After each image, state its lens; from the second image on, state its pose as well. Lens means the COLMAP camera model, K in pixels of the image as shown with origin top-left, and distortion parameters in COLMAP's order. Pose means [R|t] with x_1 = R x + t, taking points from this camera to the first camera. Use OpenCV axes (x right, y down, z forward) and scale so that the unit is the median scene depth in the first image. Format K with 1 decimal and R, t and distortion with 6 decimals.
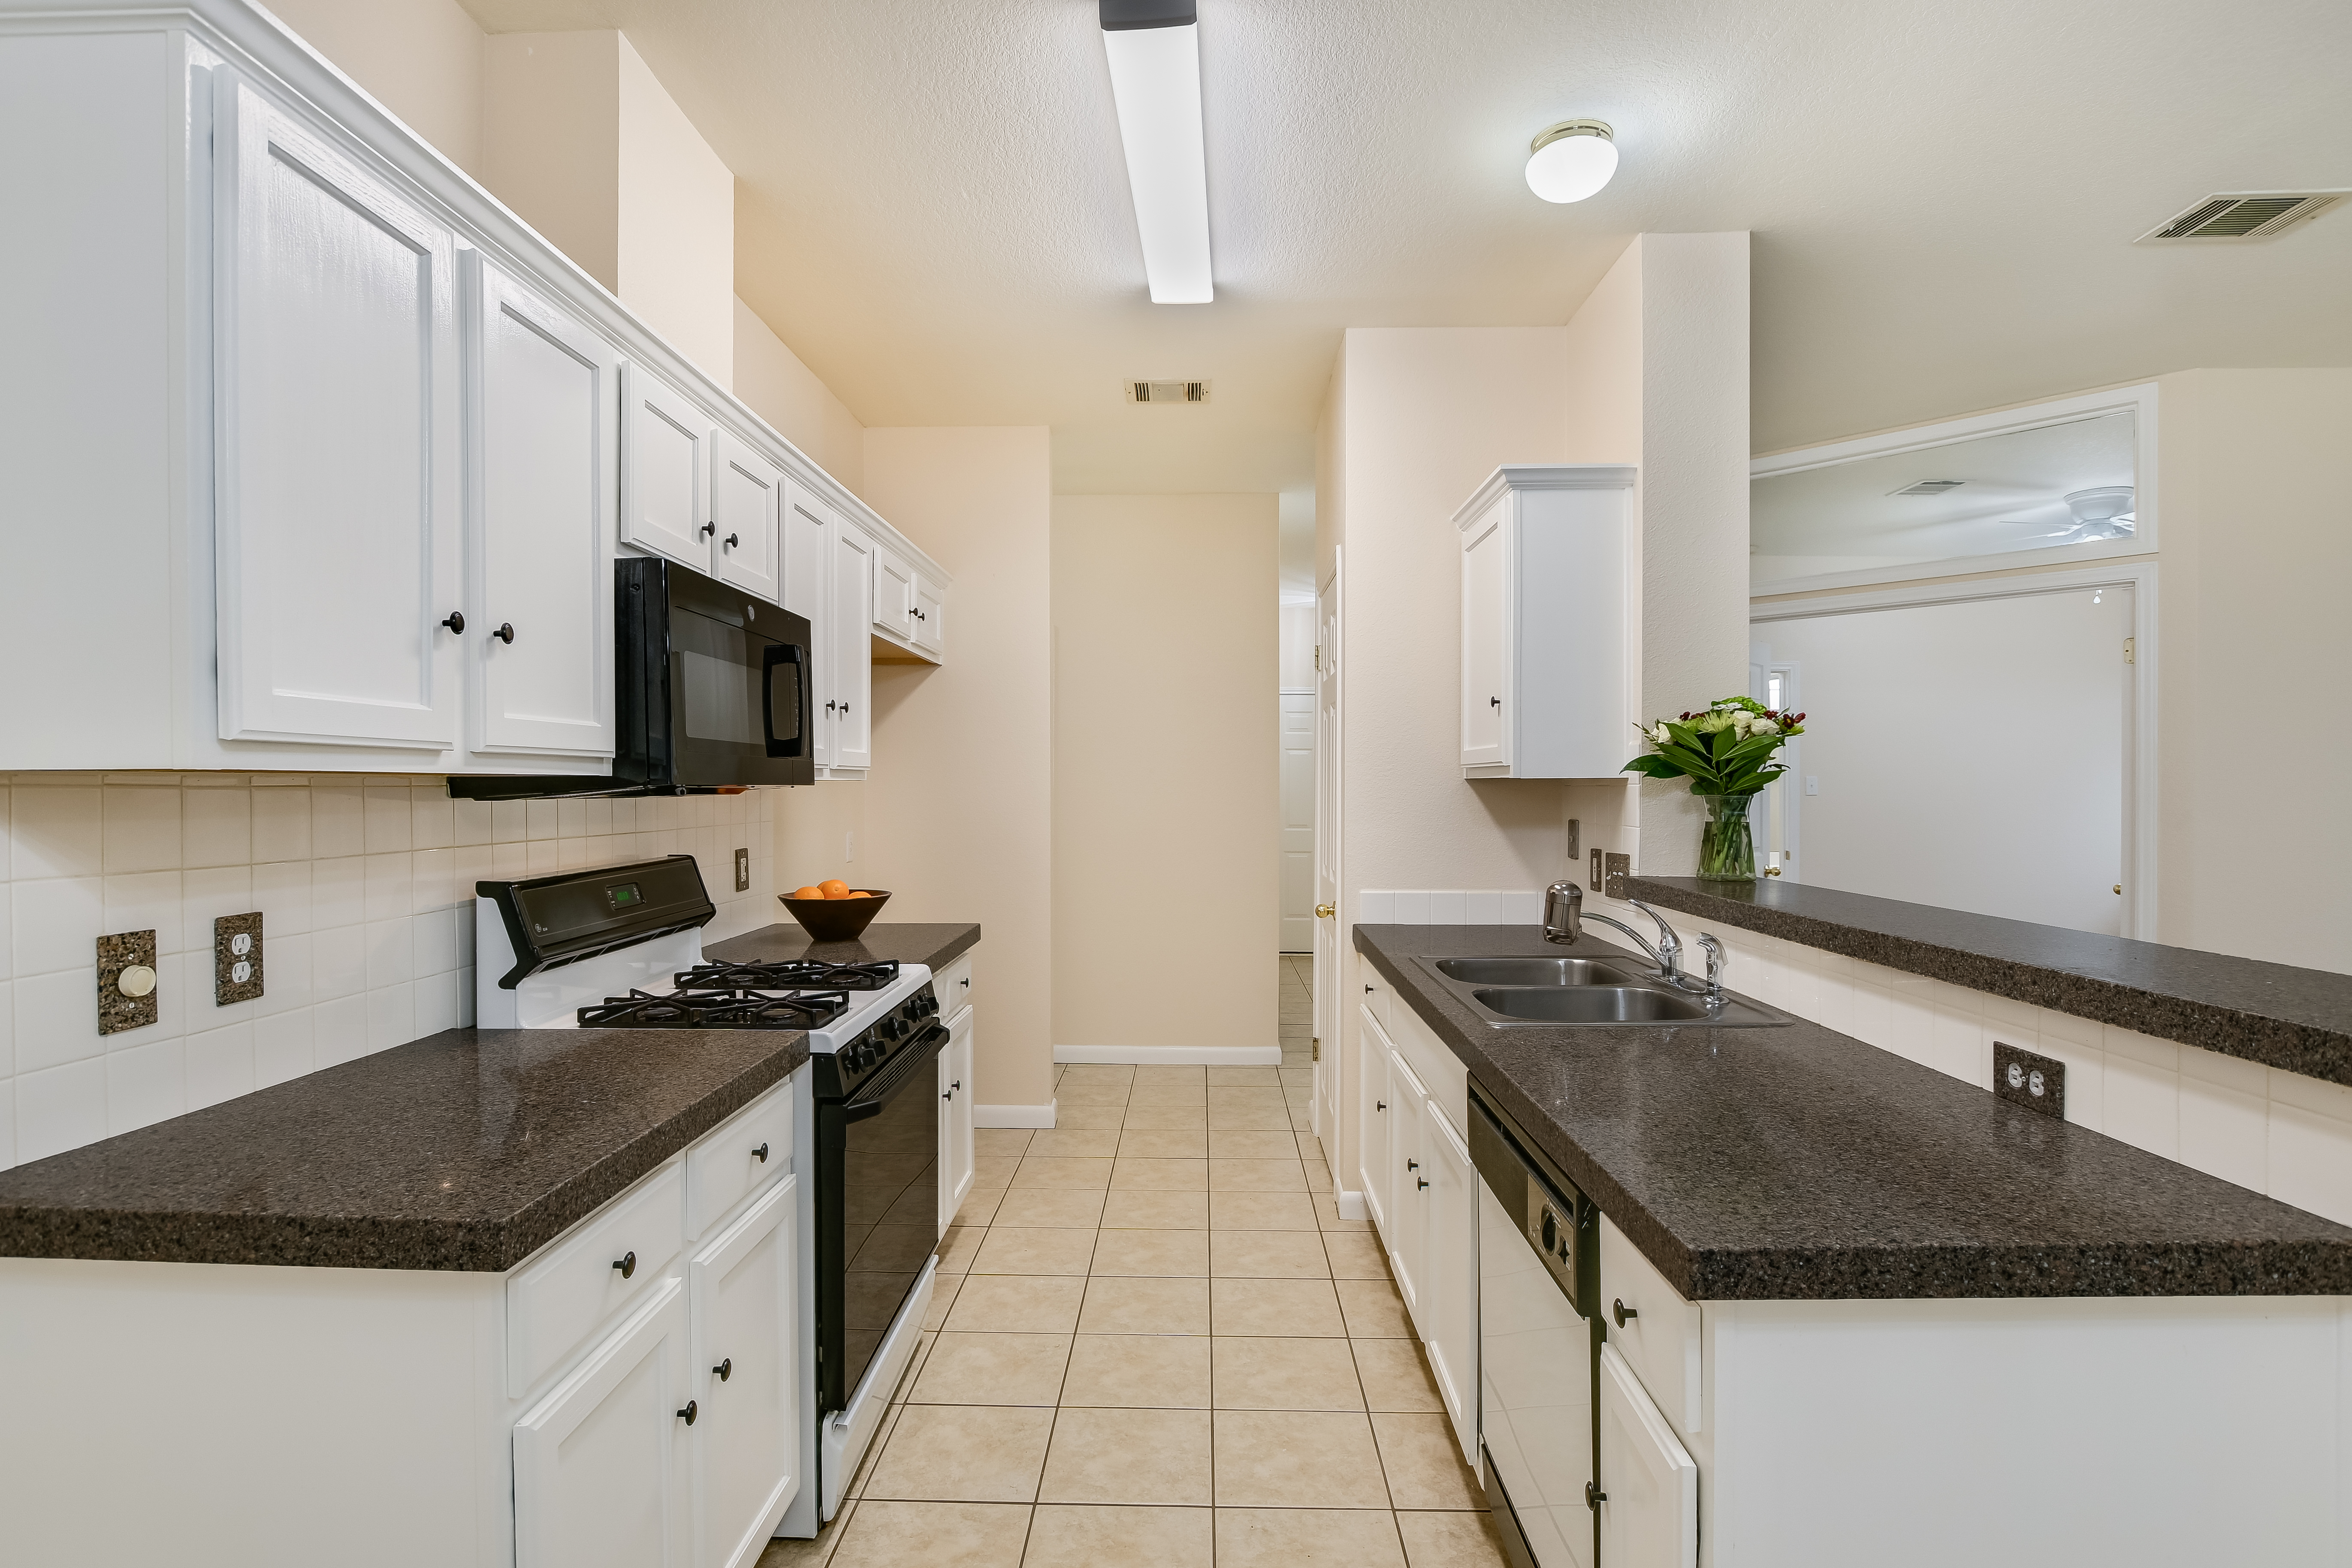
lens RADIAL K [[1162.1, 0, 1169.4], [0, 1162.1, 796.3], [0, 0, 1]] dist [-0.013819, 0.004060]
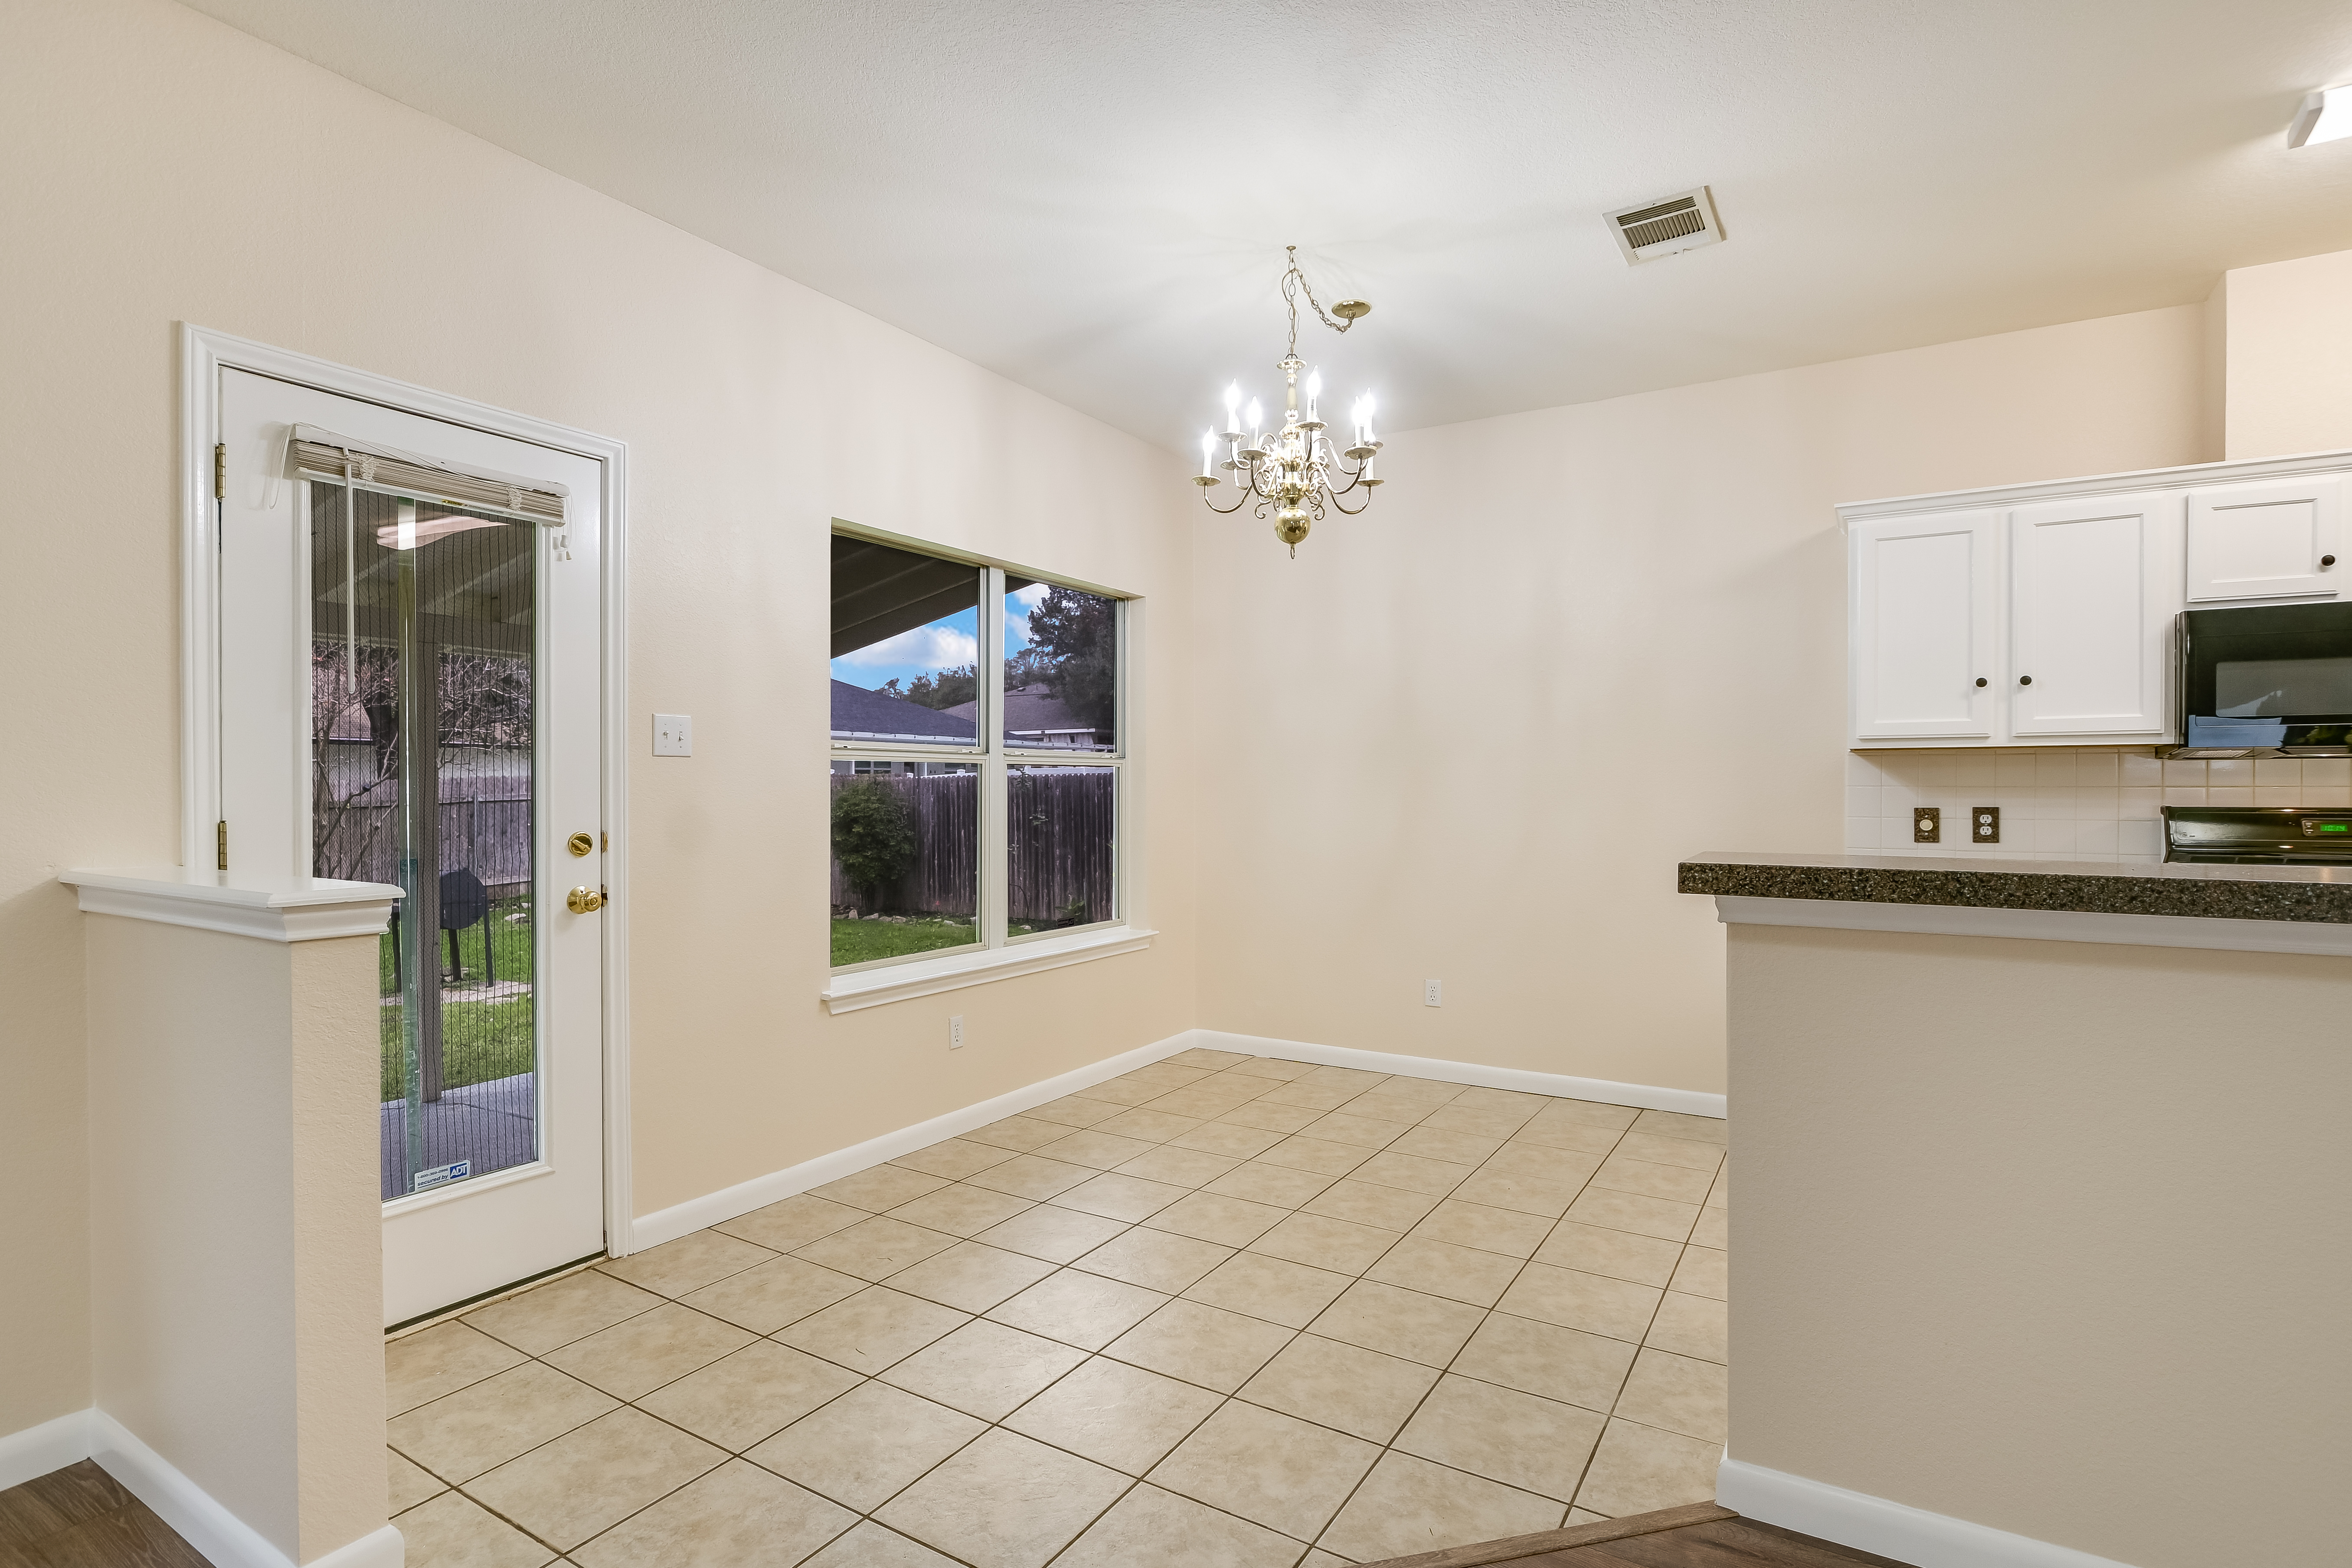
lens RADIAL K [[1162.1, 0, 1164.7], [0, 1162.1, 792.2], [0, 0, 1]] dist [-0.013819, 0.004060]
pose [[-0.508349, 0.004305, -0.861140, 2.192876], [-0.006029, 0.999945, 0.008557, 0.061109], [0.861130, 0.009542, -0.508295, 0.745201]]
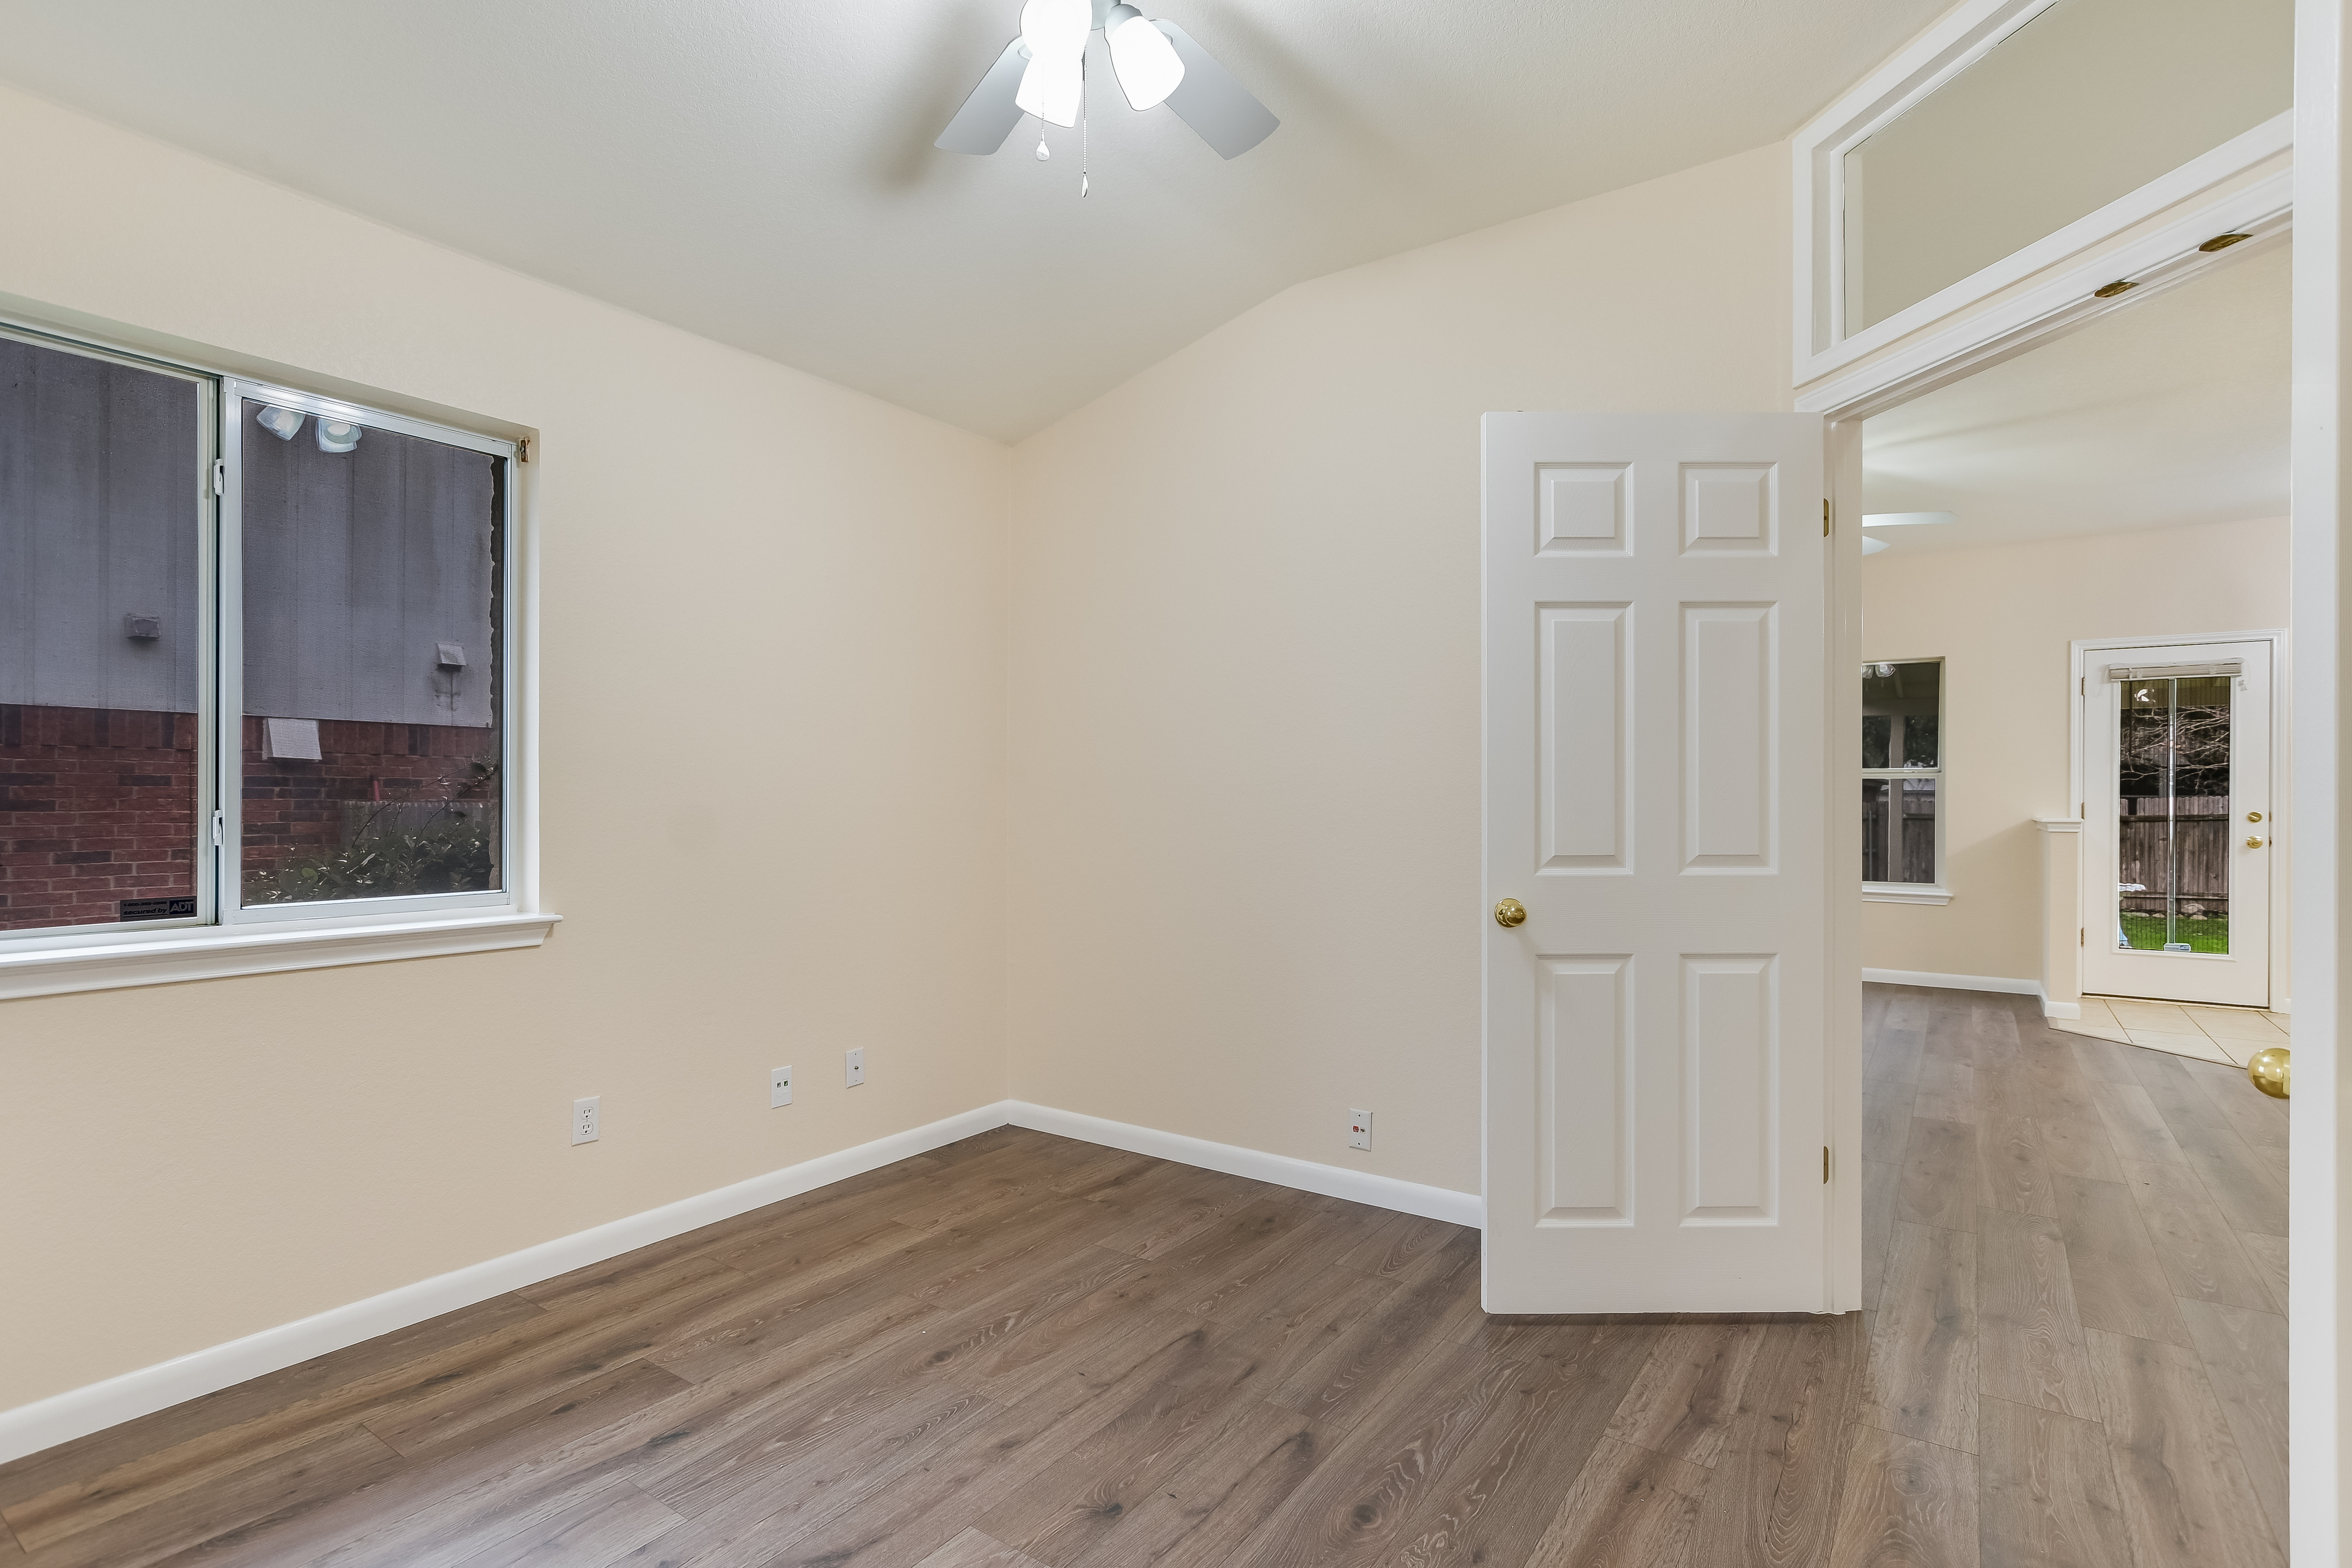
lens RADIAL K [[1162.1, 0, 1164.0], [0, 1162.1, 797.0], [0, 0, 1]] dist [-0.013819, 0.004060]
pose [[-0.834369, -0.000482, 0.551206, 2.039058], [0.004578, 0.999959, 0.007804, 0.044989], [-0.551187, 0.009035, -0.834333, 4.570326]]
